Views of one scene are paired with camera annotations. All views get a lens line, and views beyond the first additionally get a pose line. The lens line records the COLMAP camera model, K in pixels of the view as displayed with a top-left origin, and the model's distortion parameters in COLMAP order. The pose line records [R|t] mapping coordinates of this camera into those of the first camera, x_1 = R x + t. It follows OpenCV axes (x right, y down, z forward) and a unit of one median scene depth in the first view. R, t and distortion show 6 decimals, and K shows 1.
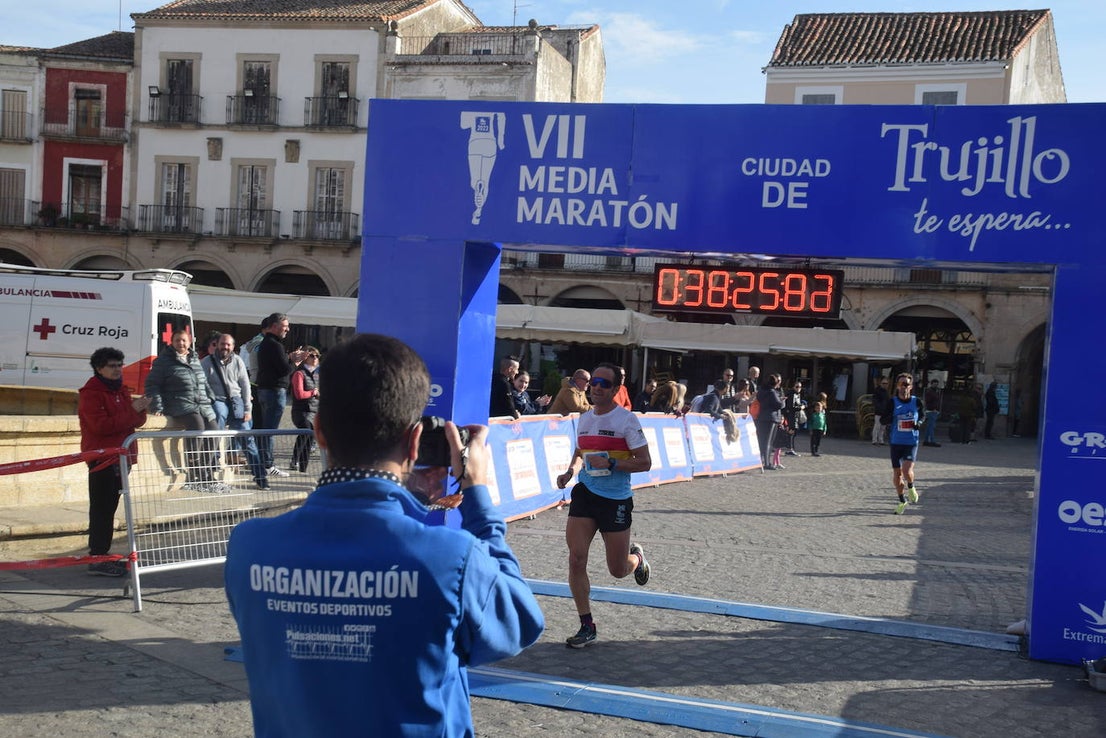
lens RADIAL K [[1405.6, 0, 571.5], [0, 1405.6, 391.4], [0, 0, 1]] dist [0.135488, 0.413377]
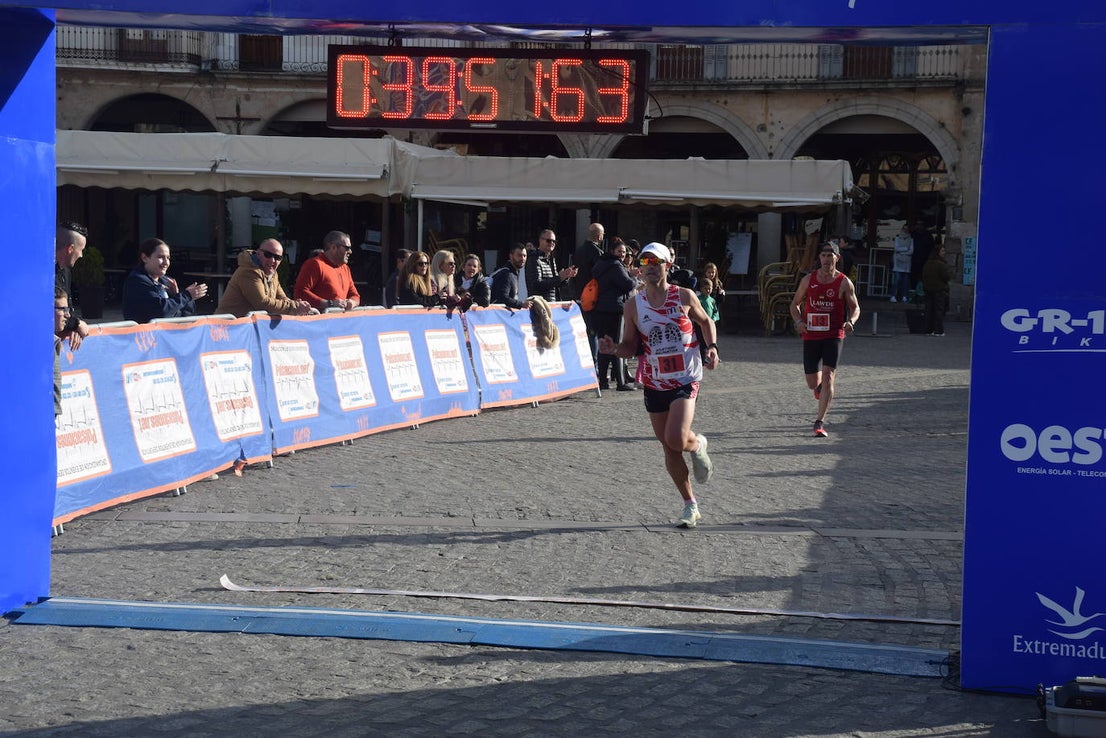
lens RADIAL K [[2258.3, 0, 552.2], [0, 2258.3, 377.1], [0, 0, 1]] dist [0.450740, 0.750980]
pose [[0.994441, -0.042230, 0.096451, 0.054812], [0.037720, 0.998130, 0.048111, 0.002548], [-0.098302, -0.044205, 0.994174, 0.056844]]
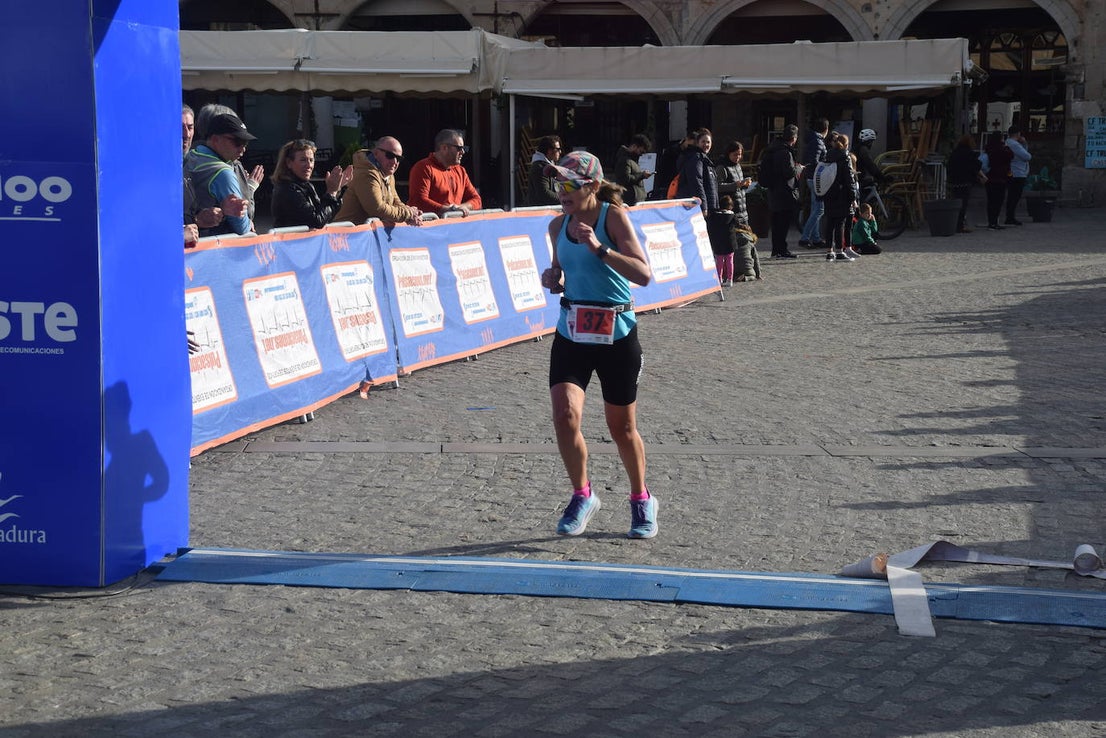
lens RADIAL K [[2286.8, 0, 556.6], [0, 2286.8, 383.5], [0, 0, 1]] dist [0.416916, 1.296344]
pose [[0.995875, -0.065950, 0.062318, 0.019727], [0.060004, 0.993866, 0.092899, 0.001022], [-0.068062, -0.088777, 0.993723, 0.186680]]
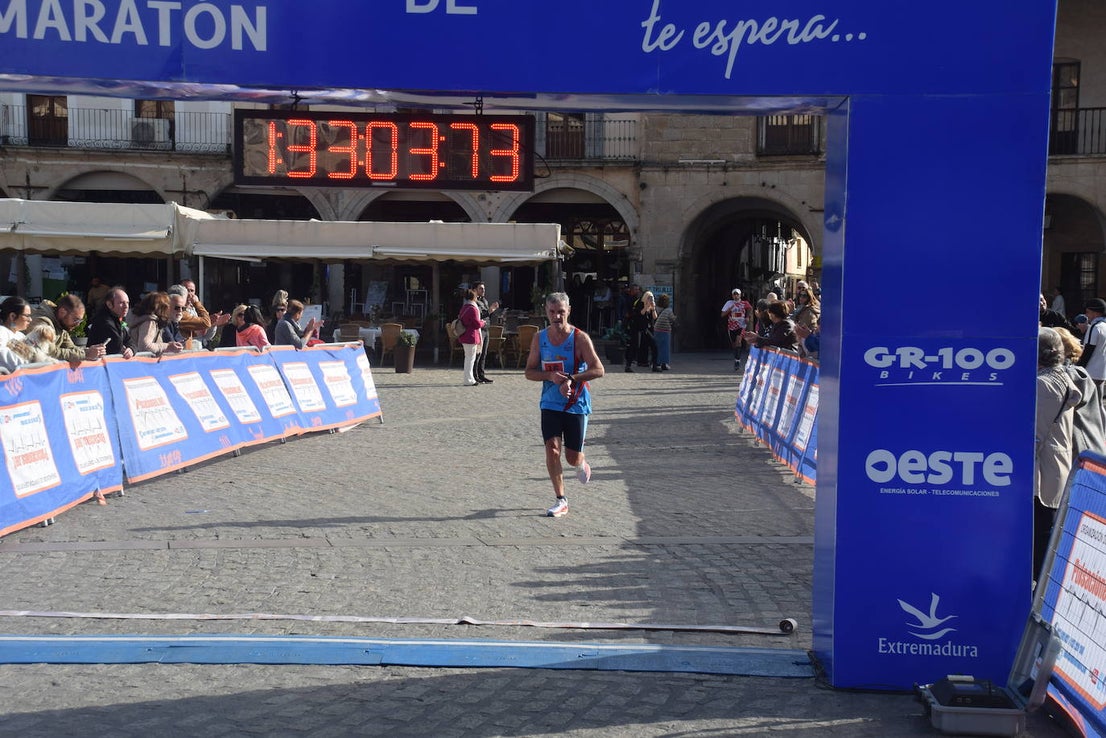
lens RADIAL K [[1833.0, 0, 550.5], [0, 1833.0, 388.8], [0, 0, 1]] dist [0.269909, 0.709673]
pose [[0.969911, -0.059236, 0.236142, -0.006098], [0.049241, 0.997633, 0.048003, -0.001514], [-0.238427, -0.034930, 0.970532, 0.176946]]
